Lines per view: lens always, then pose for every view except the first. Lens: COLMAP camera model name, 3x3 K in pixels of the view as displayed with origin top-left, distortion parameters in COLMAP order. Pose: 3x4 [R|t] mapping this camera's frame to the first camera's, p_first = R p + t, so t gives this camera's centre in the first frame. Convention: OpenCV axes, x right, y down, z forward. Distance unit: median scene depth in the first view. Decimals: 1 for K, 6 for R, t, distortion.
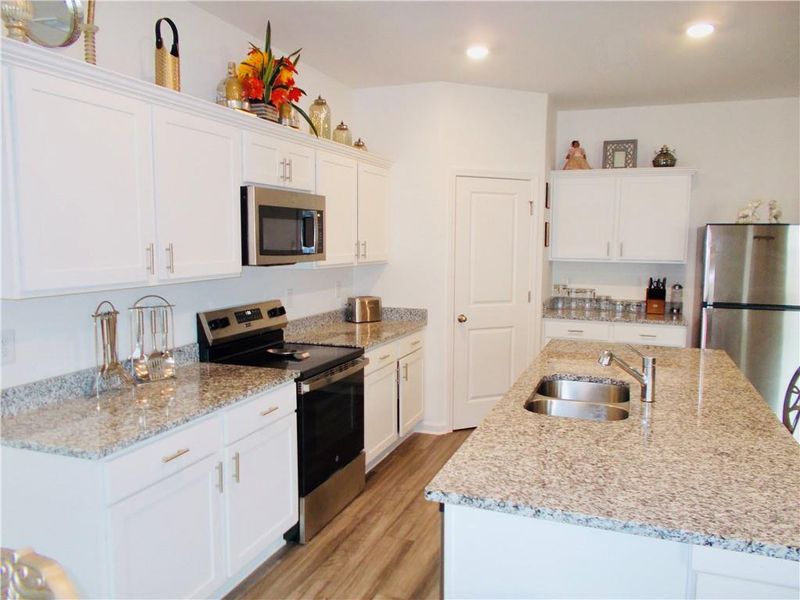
lens RADIAL K [[631.7, 0, 401.9], [0, 631.7, 307.5], [0, 0, 1]] dist [0.008480, -0.008540]
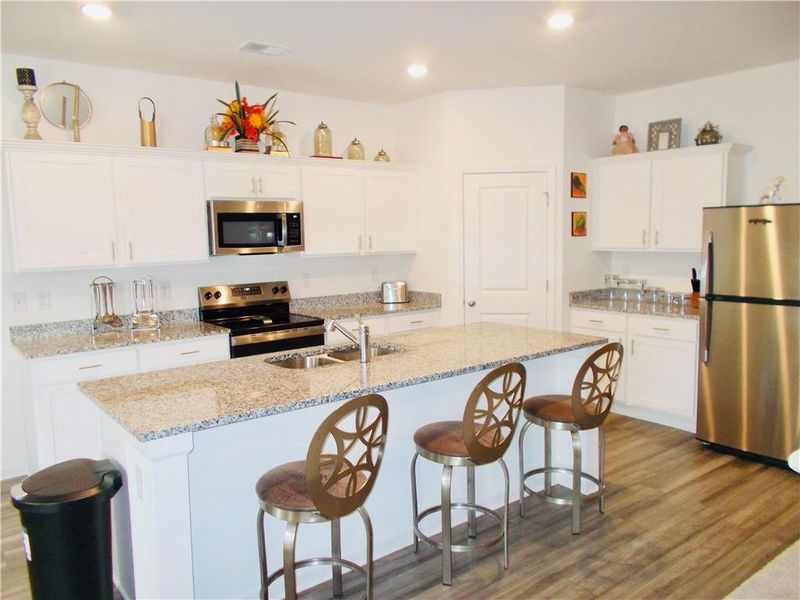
lens RADIAL K [[631.7, 0, 392.1], [0, 631.7, 293.1], [0, 0, 1]] dist [0.008480, -0.008540]
pose [[0.844997, 0.027675, -0.534055, 0.538458], [-0.033564, 0.999436, -0.001316, 0.005302], [0.533717, 0.019037, 0.845449, 0.000122]]
